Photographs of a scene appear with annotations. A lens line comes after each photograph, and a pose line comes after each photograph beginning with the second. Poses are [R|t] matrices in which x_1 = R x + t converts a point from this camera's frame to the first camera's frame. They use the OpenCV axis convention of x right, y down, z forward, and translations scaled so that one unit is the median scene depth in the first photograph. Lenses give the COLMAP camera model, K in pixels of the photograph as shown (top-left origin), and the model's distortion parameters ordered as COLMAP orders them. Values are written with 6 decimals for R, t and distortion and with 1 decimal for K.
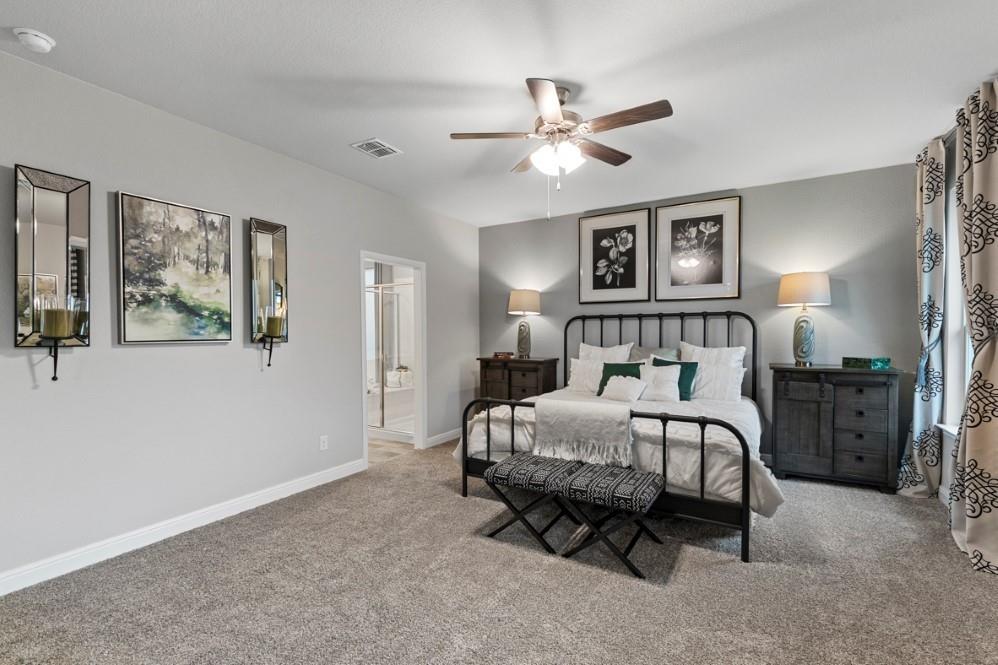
lens RADIAL K [[447.1, 0, 497.7], [0, 447.1, 330.4], [0, 0, 1]] dist [0.002791, -0.000468]
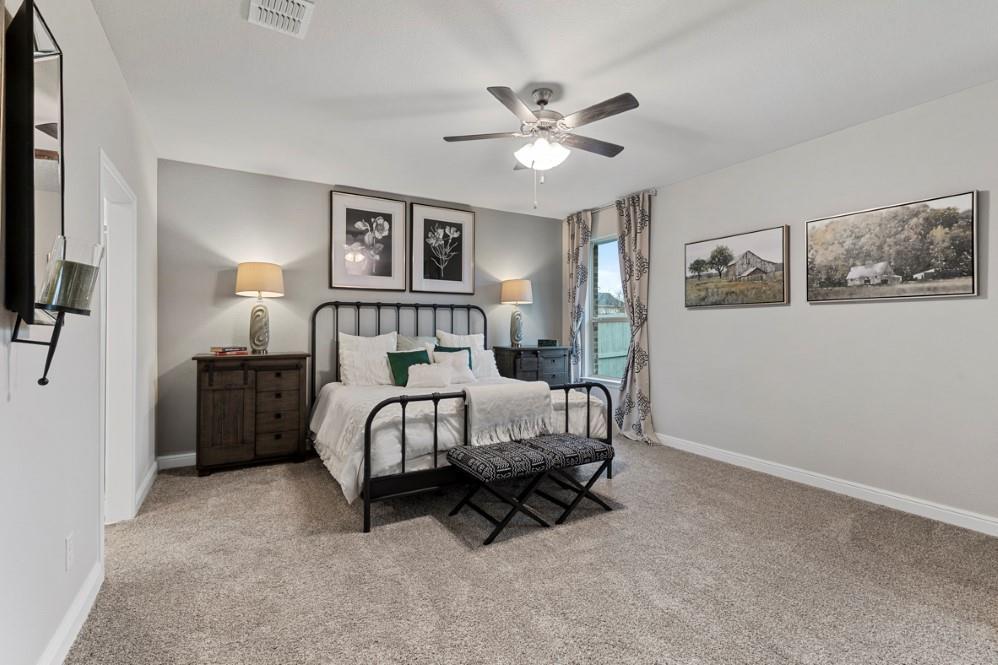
lens RADIAL K [[447.1, 0, 500.4], [0, 447.1, 317.9], [0, 0, 1]] dist [0.002791, -0.000468]
pose [[0.483373, 0.023246, 0.875106, -0.486360], [-0.007125, 0.999719, -0.022621, 0.018792], [-0.875385, 0.004699, 0.483403, 0.332545]]
